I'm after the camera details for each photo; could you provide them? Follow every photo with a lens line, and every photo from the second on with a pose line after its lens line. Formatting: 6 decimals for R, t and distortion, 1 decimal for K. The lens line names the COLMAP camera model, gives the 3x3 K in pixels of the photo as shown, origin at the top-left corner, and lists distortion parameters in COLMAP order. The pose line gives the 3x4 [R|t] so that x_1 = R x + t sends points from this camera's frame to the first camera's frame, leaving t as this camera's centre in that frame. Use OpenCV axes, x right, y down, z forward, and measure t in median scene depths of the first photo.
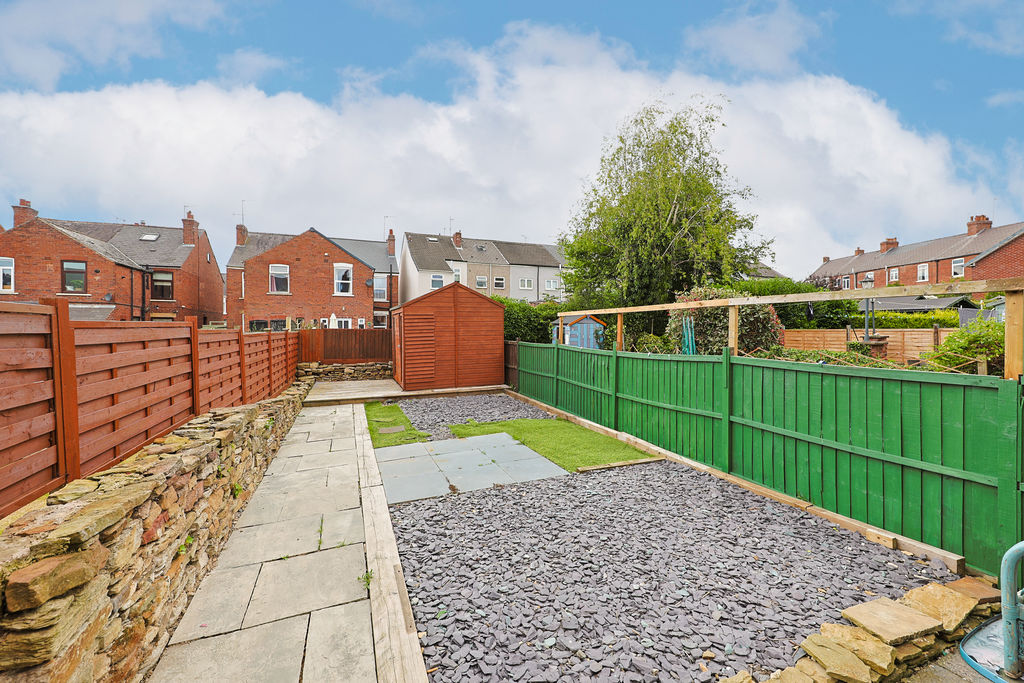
lens RADIAL K [[409.9, 0, 513.4], [0, 409.9, 329.3], [0, 0, 1]] dist [0.001136, -0.000185]
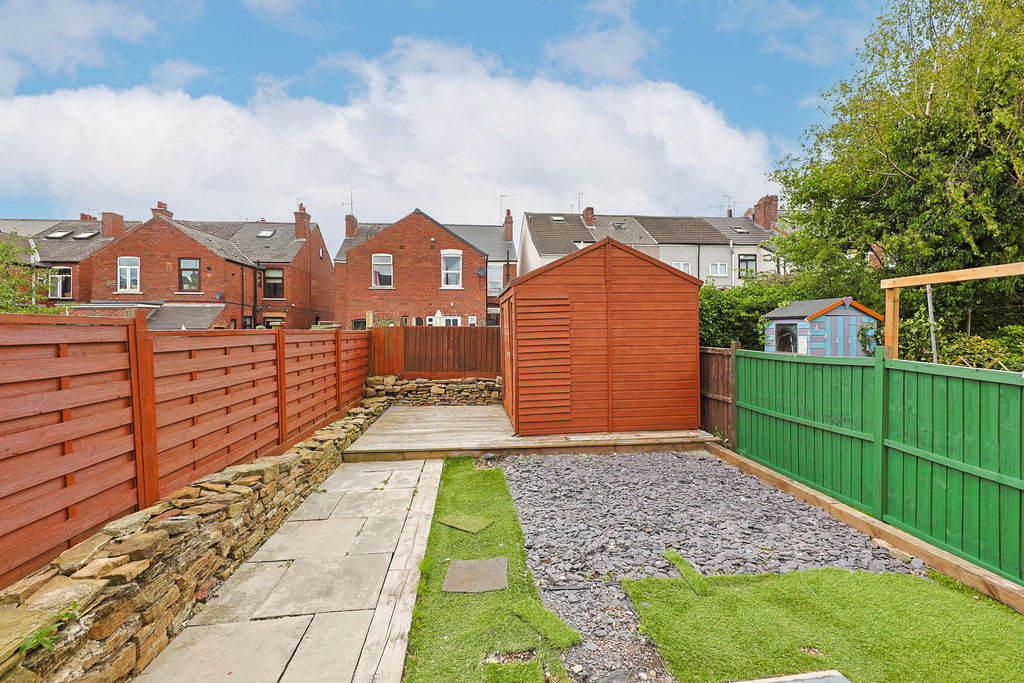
lens RADIAL K [[435.8, 0, 514.6], [0, 435.8, 329.1], [0, 0, 1]] dist [0.008671, -0.000622]
pose [[0.959258, -0.001881, -0.282527, -0.058765], [0.000341, 0.999985, -0.005498, 0.005145], [0.282533, 0.005178, 0.959244, 0.249451]]
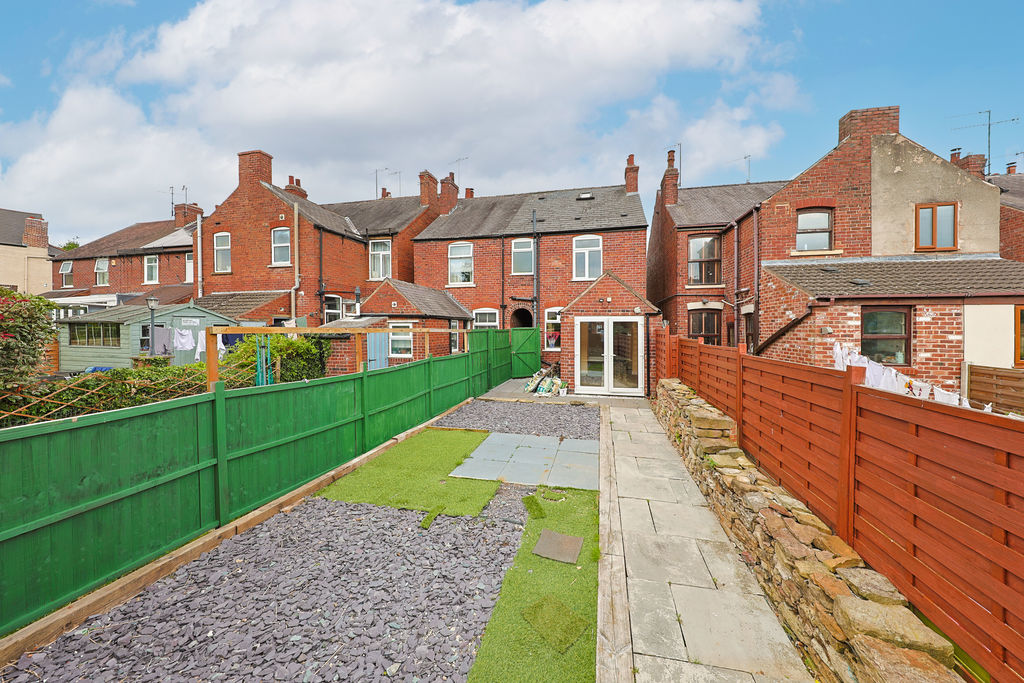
lens RADIAL K [[313.2, 0, 538.7], [0, 313.2, 338.3], [0, 0, 1]] dist [0.000005, 0.000000]
pose [[-0.830606, -0.008273, 0.556799, -0.208692], [0.003272, 0.999800, 0.019737, -0.016755], [-0.556851, 0.018215, -0.830413, 0.559495]]
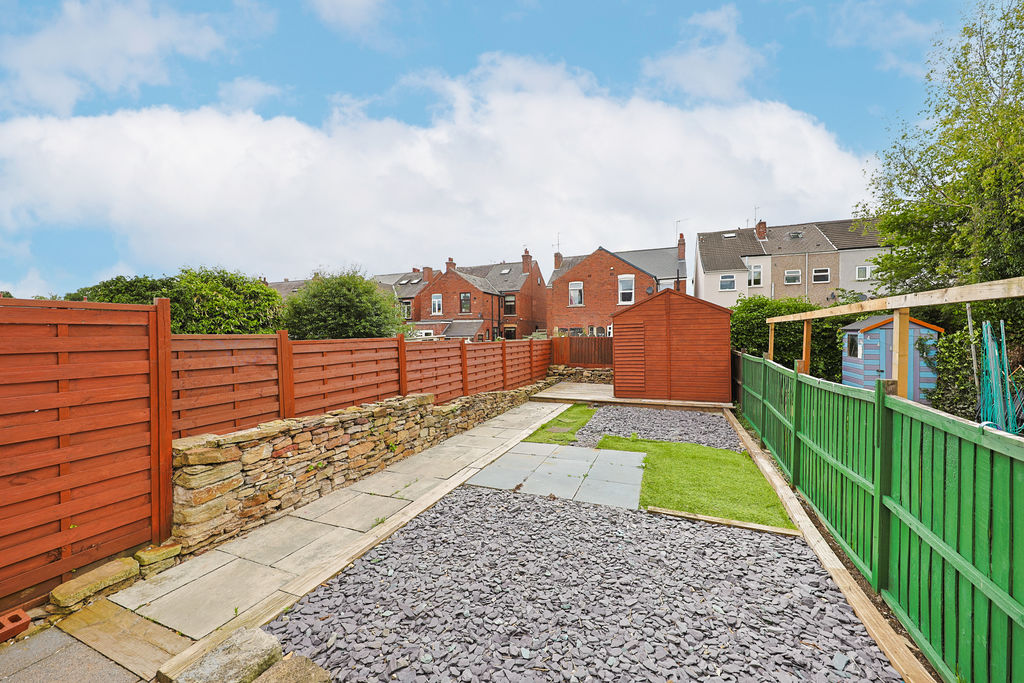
lens RADIAL K [[396.0, 0, 512.0], [0, 396.0, 341.5], [0, 0, 1]] dist [0.002286, 0.000040]
pose [[0.698327, 0.009386, -0.715718, 0.158628], [0.005839, 0.999806, 0.018809, -0.007062], [0.715755, -0.017313, 0.698137, 0.063712]]
